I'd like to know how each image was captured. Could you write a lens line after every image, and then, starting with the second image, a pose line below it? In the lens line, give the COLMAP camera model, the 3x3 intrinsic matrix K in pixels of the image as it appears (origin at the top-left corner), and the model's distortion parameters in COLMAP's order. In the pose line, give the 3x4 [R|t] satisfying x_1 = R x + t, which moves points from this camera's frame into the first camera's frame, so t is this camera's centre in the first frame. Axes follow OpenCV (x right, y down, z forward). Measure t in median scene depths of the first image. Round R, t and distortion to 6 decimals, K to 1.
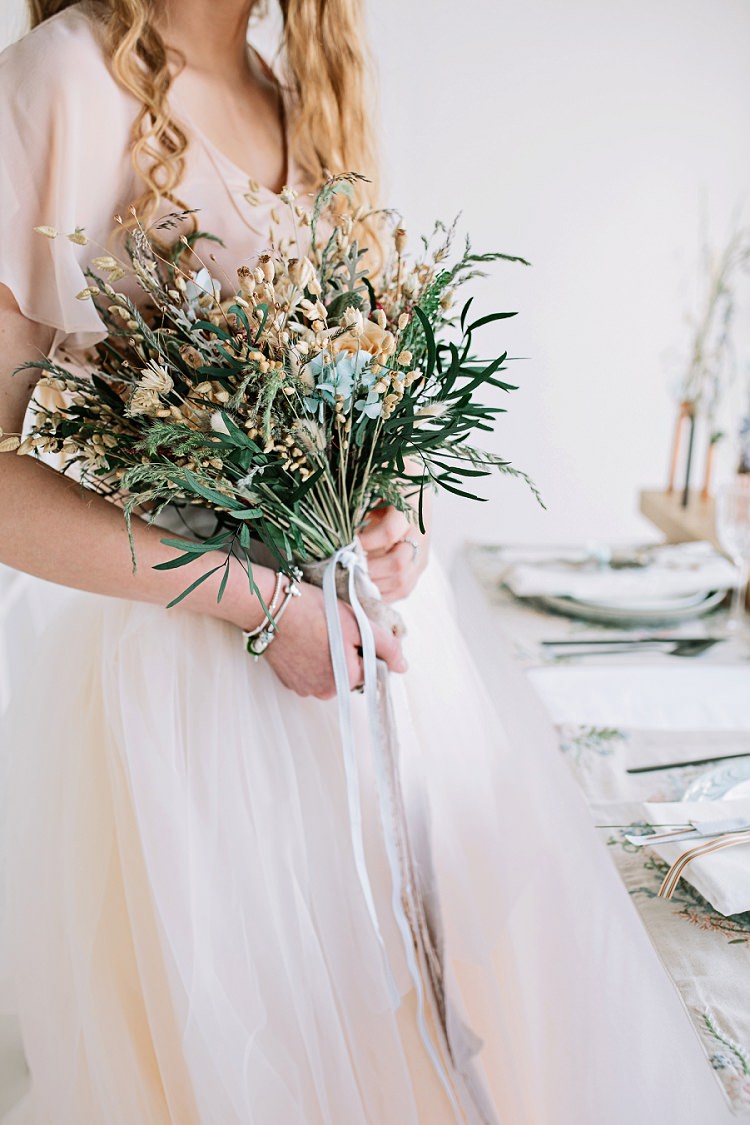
lens RADIAL K [[1127.8, 0, 375.0], [0, 1127.8, 562.5], [0, 0, 1]] dist [-0.003831, 0.015053]
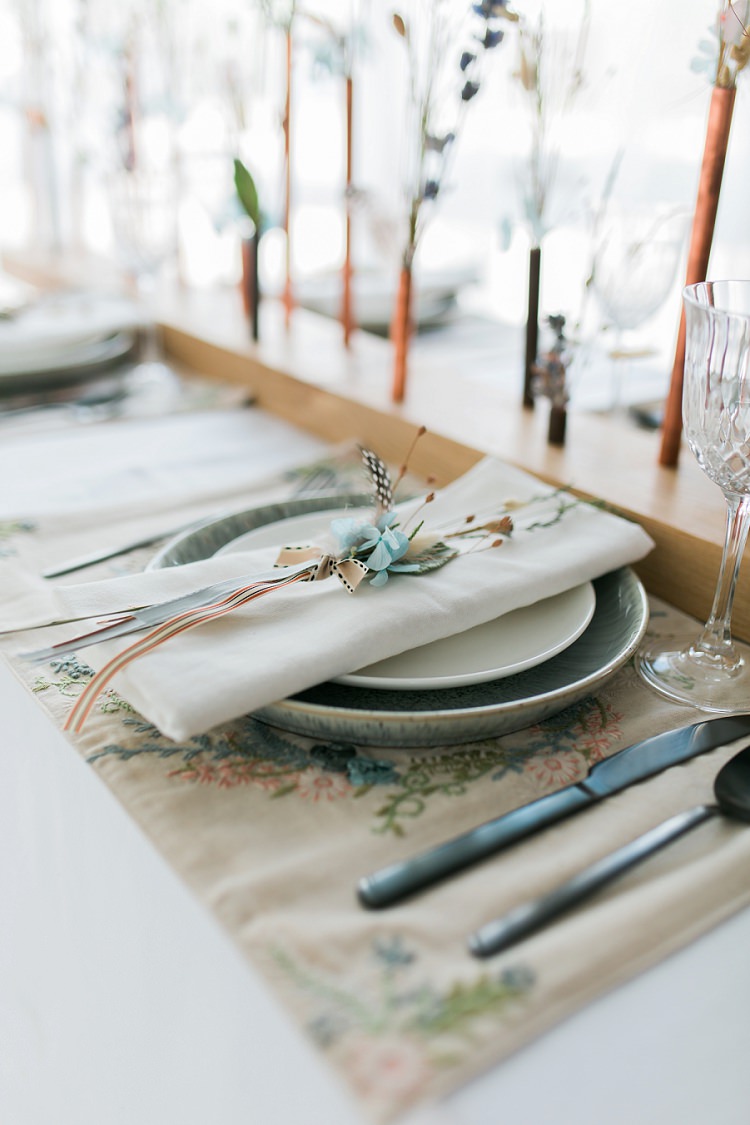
lens RADIAL K [[1127.8, 0, 375.0], [0, 1127.8, 562.5], [0, 0, 1]] dist [-0.003831, 0.015053]
pose [[0.851657, -0.184536, 0.490537, 0.091200], [0.124139, 0.980355, 0.153275, 0.128732], [-0.509185, -0.069643, 0.857835, 0.455991]]
